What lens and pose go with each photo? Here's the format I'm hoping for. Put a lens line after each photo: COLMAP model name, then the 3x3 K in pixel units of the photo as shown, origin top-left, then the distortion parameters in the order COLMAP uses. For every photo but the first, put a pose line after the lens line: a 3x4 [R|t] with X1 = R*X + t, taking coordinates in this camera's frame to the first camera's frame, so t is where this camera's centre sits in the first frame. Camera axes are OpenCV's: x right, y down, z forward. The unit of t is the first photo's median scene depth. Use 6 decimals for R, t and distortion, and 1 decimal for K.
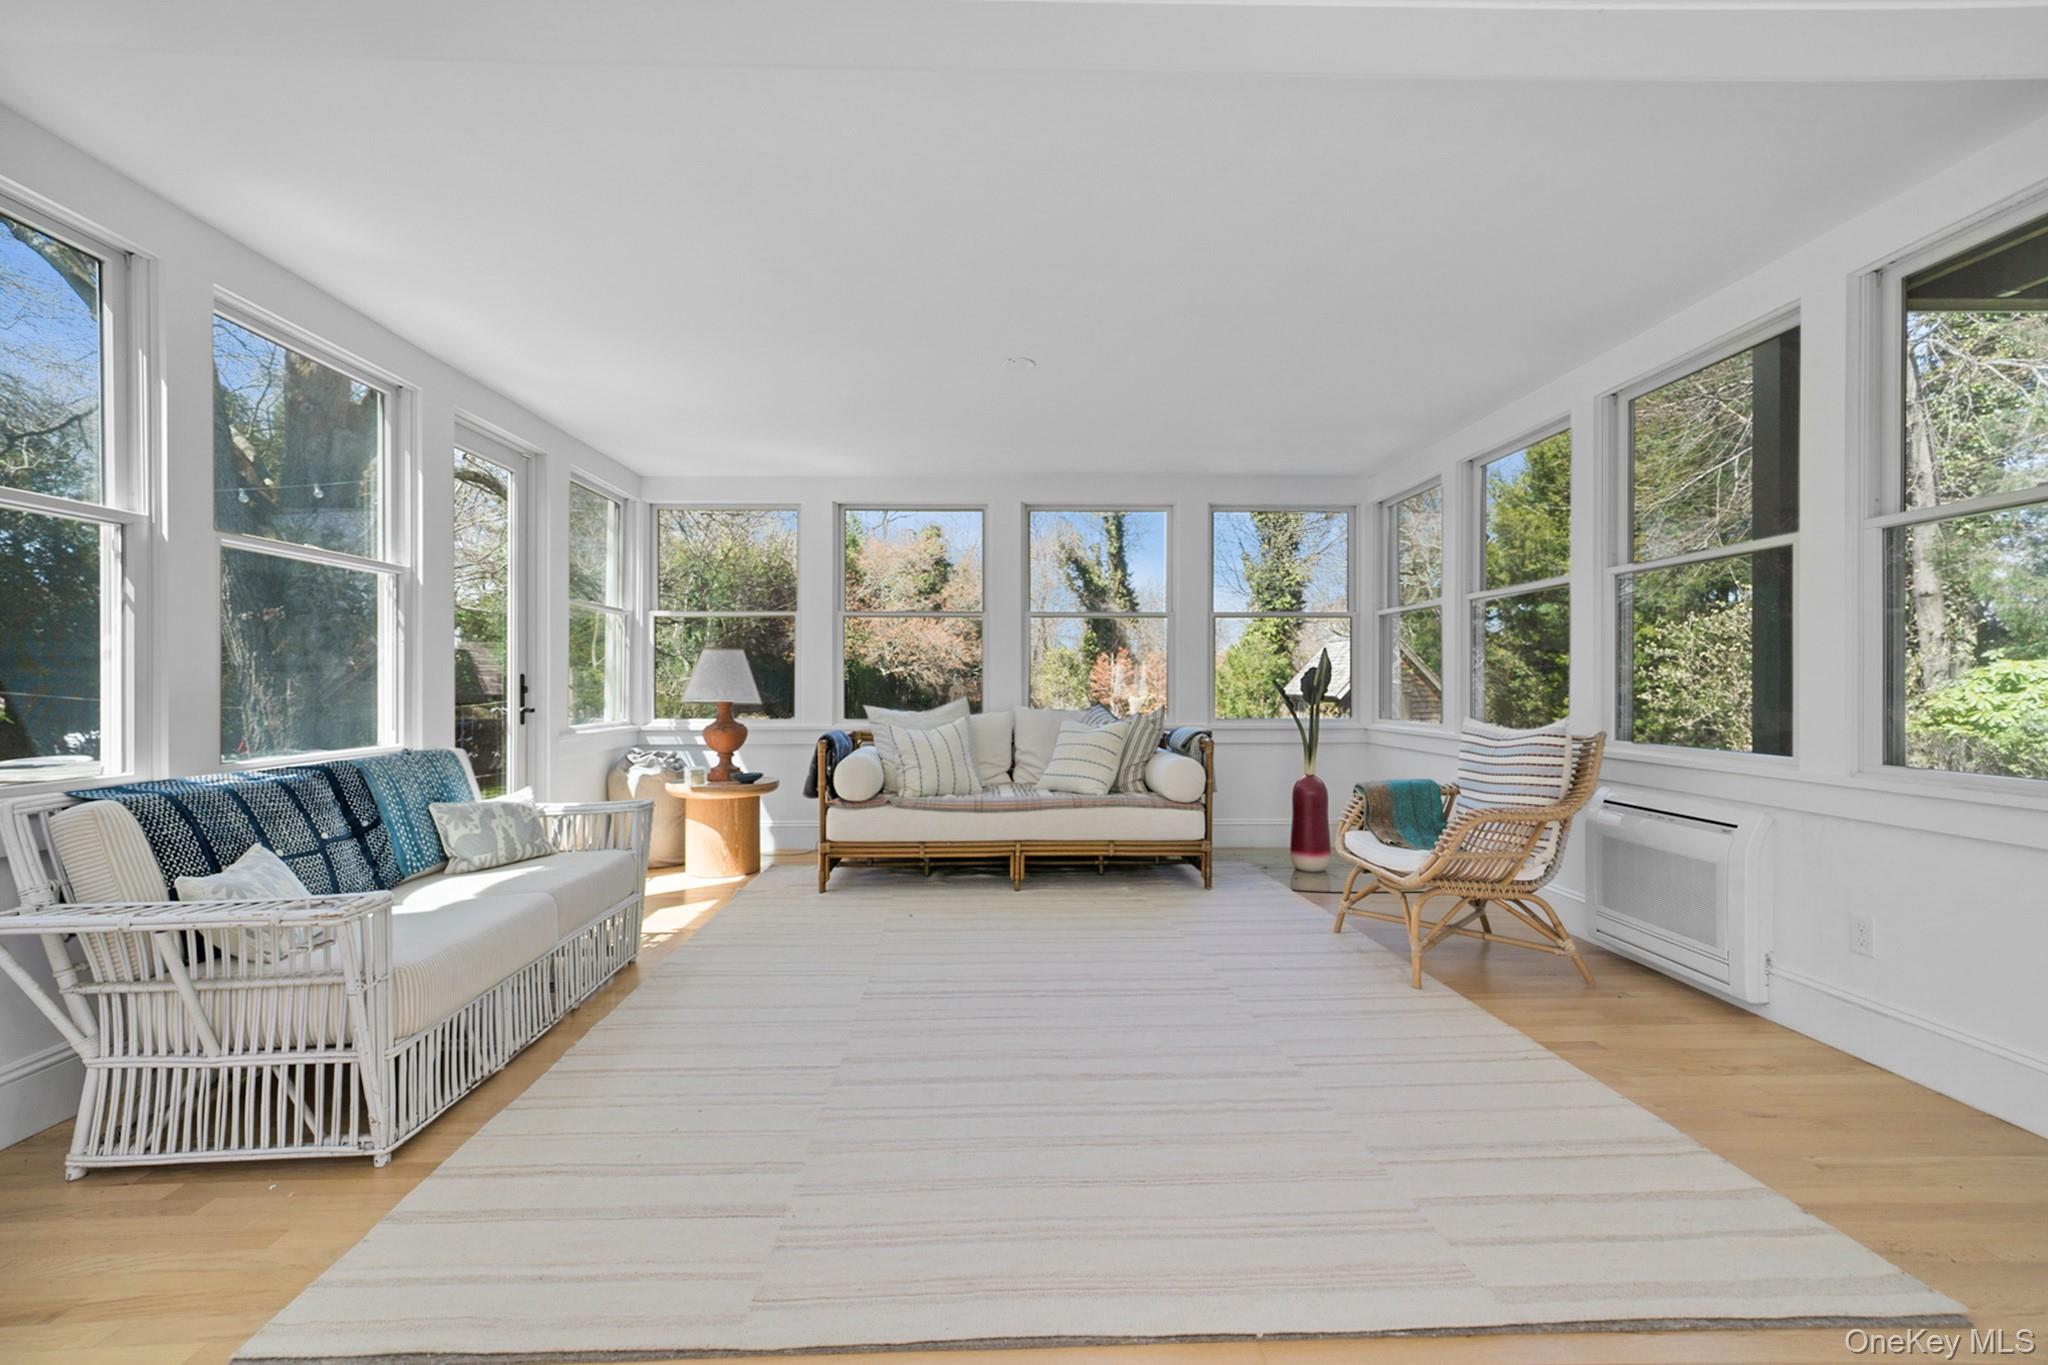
lens RADIAL K [[898.4, 0, 1017.8], [0, 898.4, 693.8], [0, 0, 1]] dist [0.003252, 0.000029]
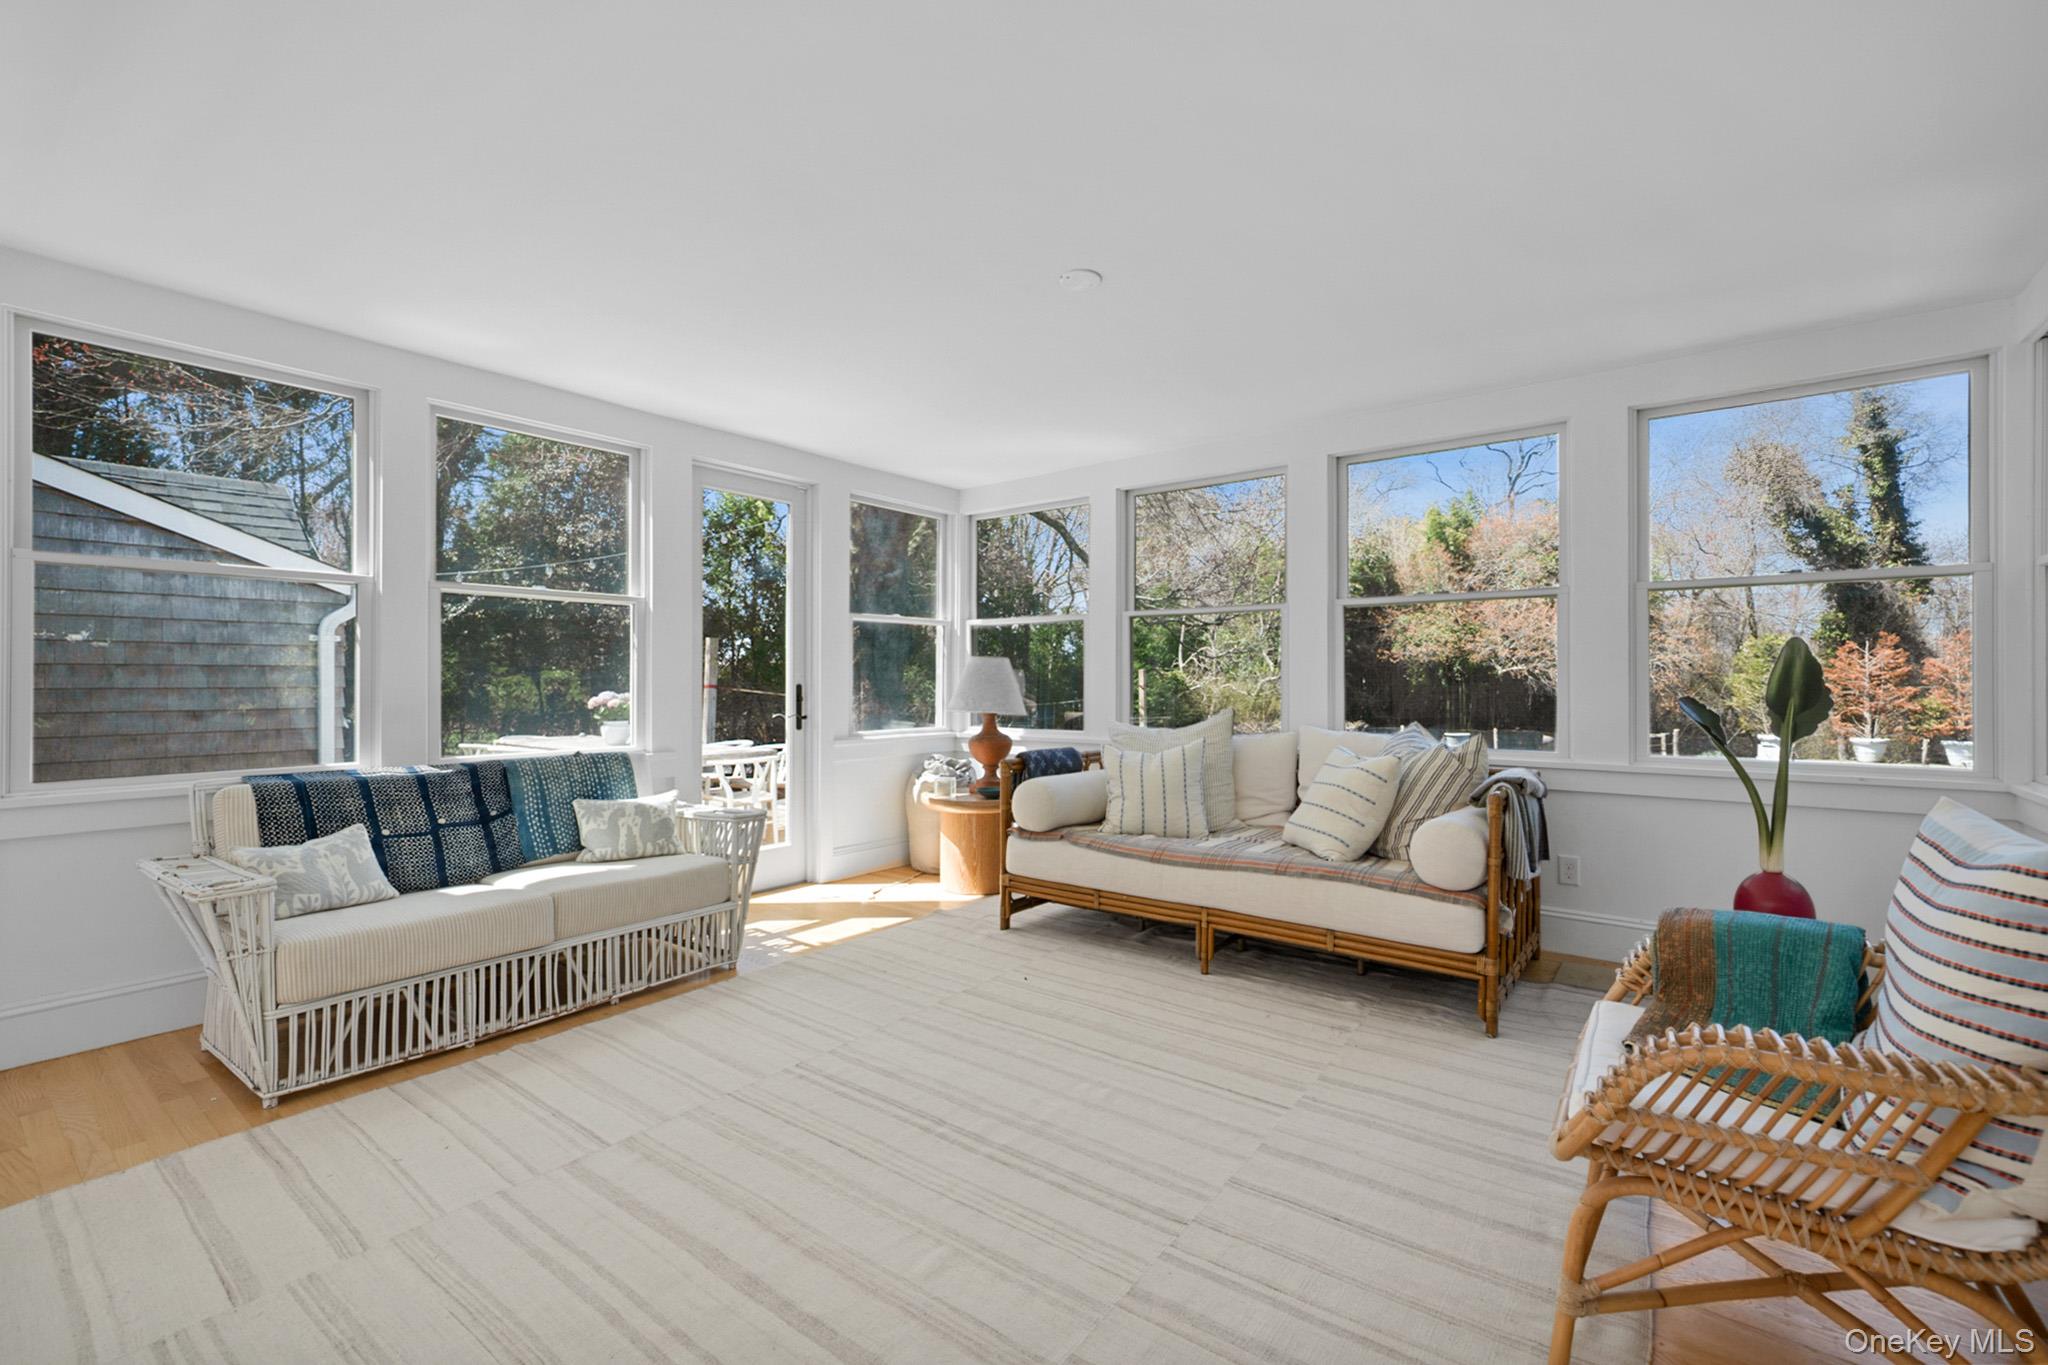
lens RADIAL K [[898.4, 0, 1021.2], [0, 898.4, 681.2], [0, 0, 1]] dist [0.003252, 0.000029]
pose [[0.761856, 0.000229, -0.647747, 0.381230], [-0.007731, 0.999932, -0.008740, -0.018433], [0.647701, 0.011666, 0.761805, 0.333074]]
